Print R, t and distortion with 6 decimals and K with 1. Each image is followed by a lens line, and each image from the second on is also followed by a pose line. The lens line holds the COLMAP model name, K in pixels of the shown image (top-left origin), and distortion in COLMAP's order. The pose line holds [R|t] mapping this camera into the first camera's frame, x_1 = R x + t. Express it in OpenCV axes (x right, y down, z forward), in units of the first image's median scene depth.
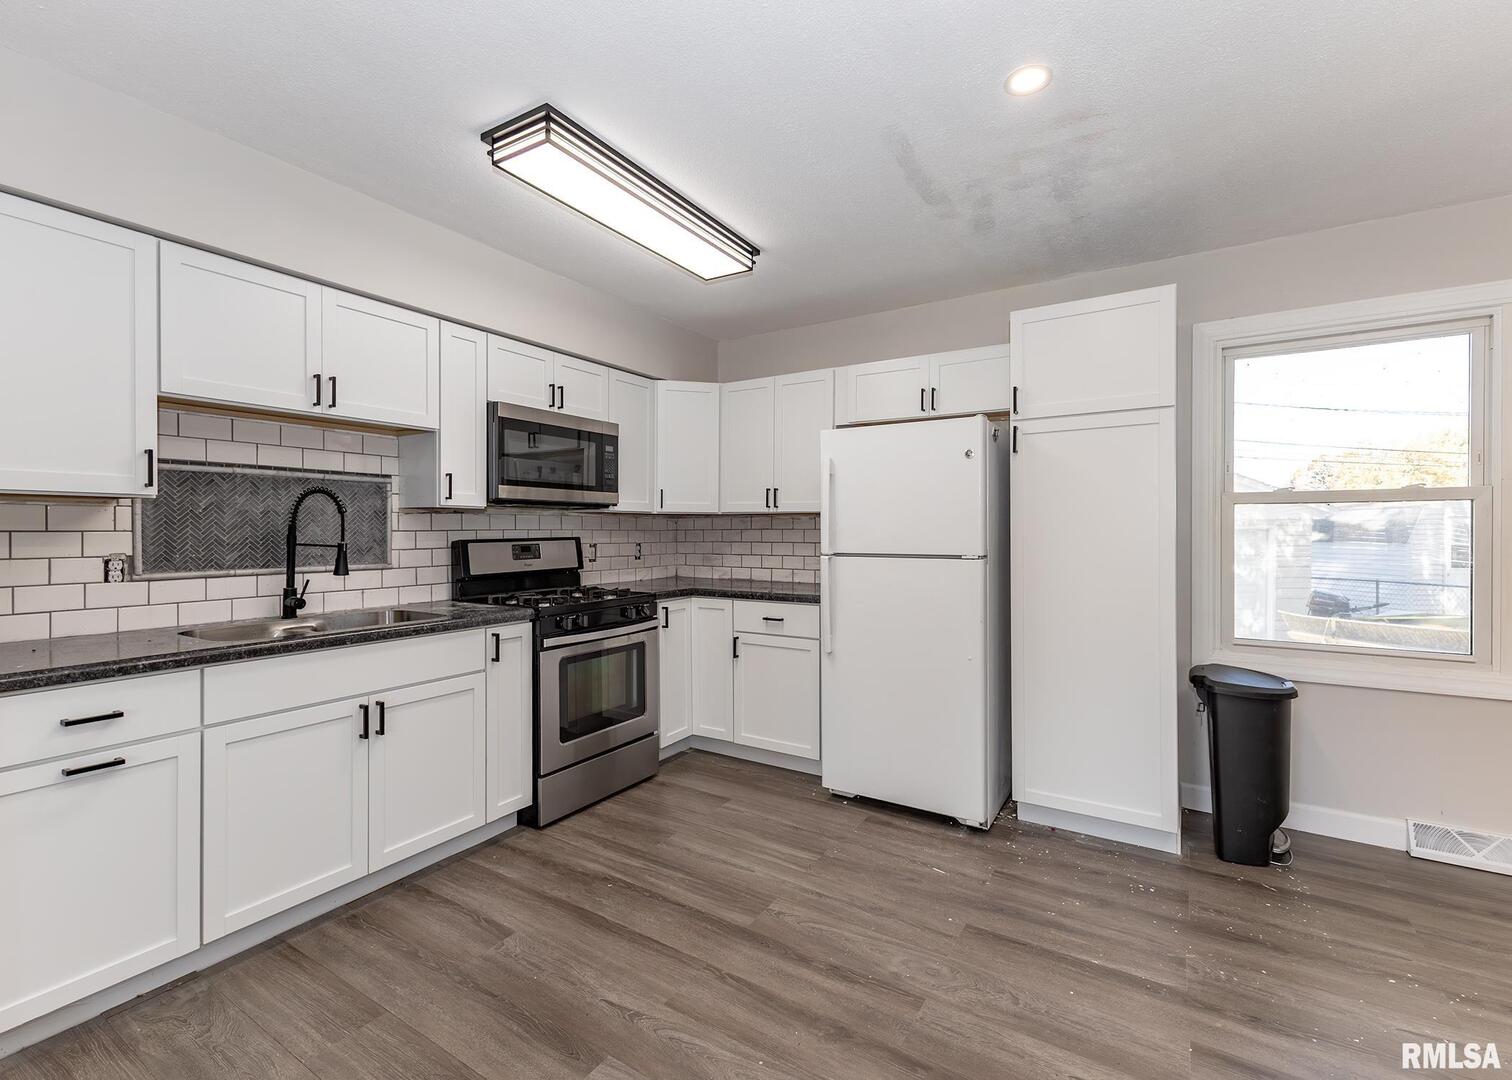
lens RADIAL K [[646.8, 0, 738.4], [0, 646.8, 529.2], [0, 0, 1]] dist [0.001128, -0.000007]
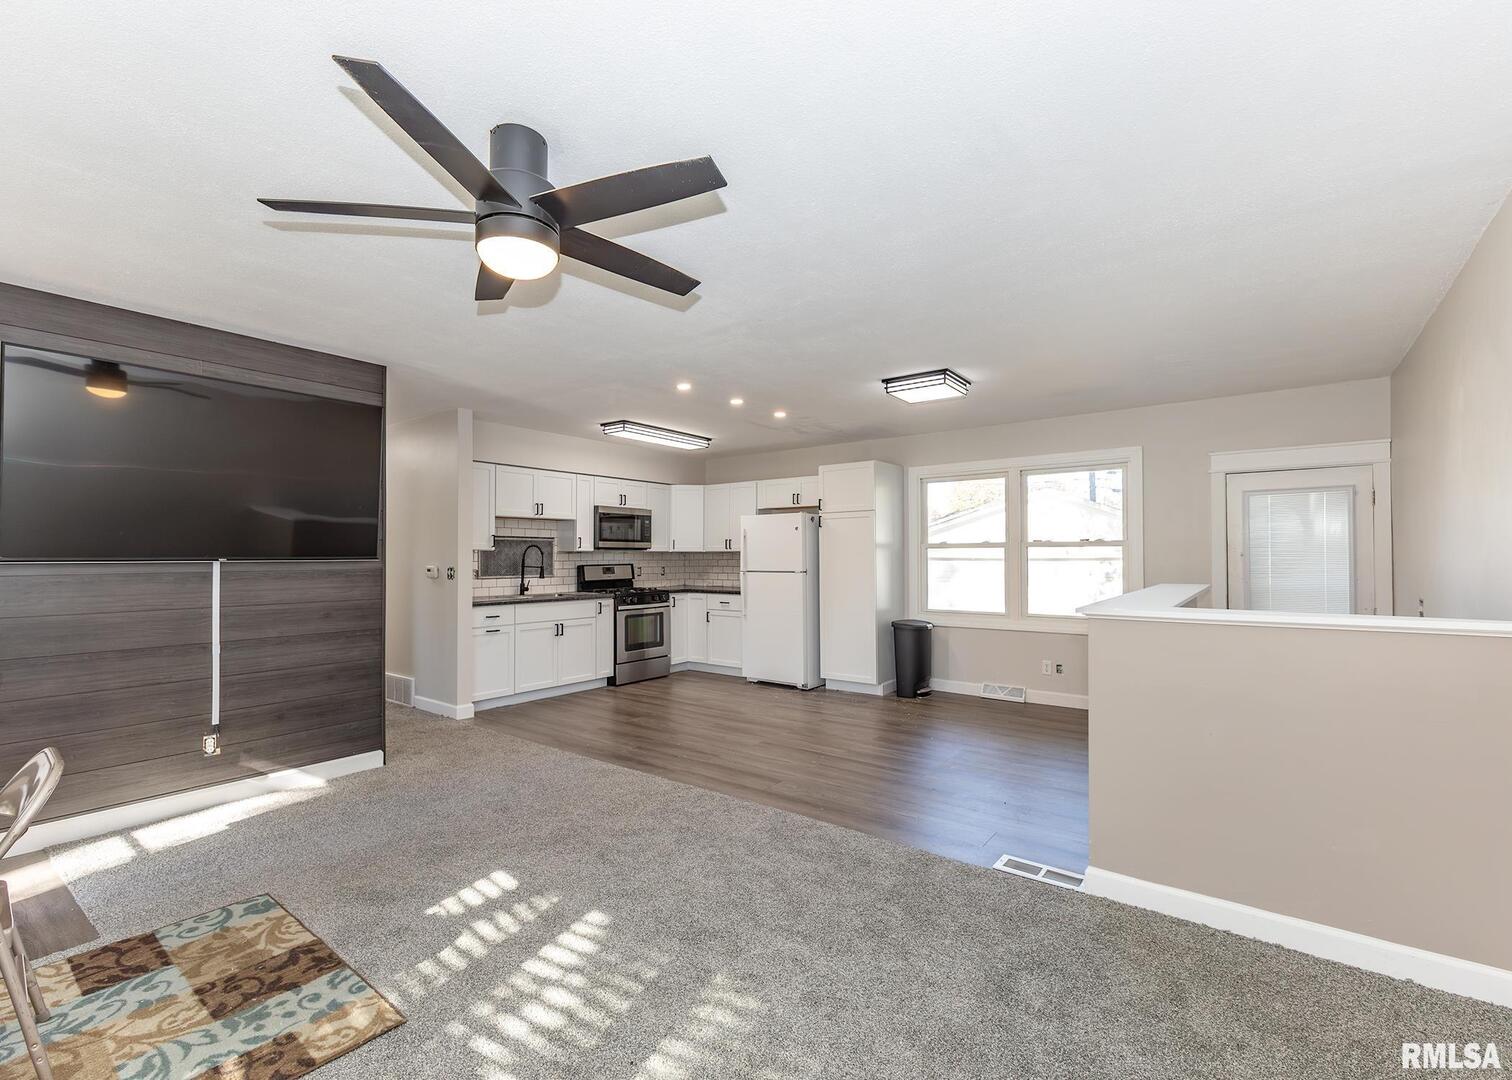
lens RADIAL K [[634.9, 0, 759.3], [0, 634.9, 546.8], [0, 0, 1]] dist [0.000281, 0.007924]
pose [[0.999183, -0.001988, -0.040365, 0.300820], [0.001412, 0.999897, -0.014300, -0.015213], [0.040390, 0.014232, 0.999083, -1.269272]]
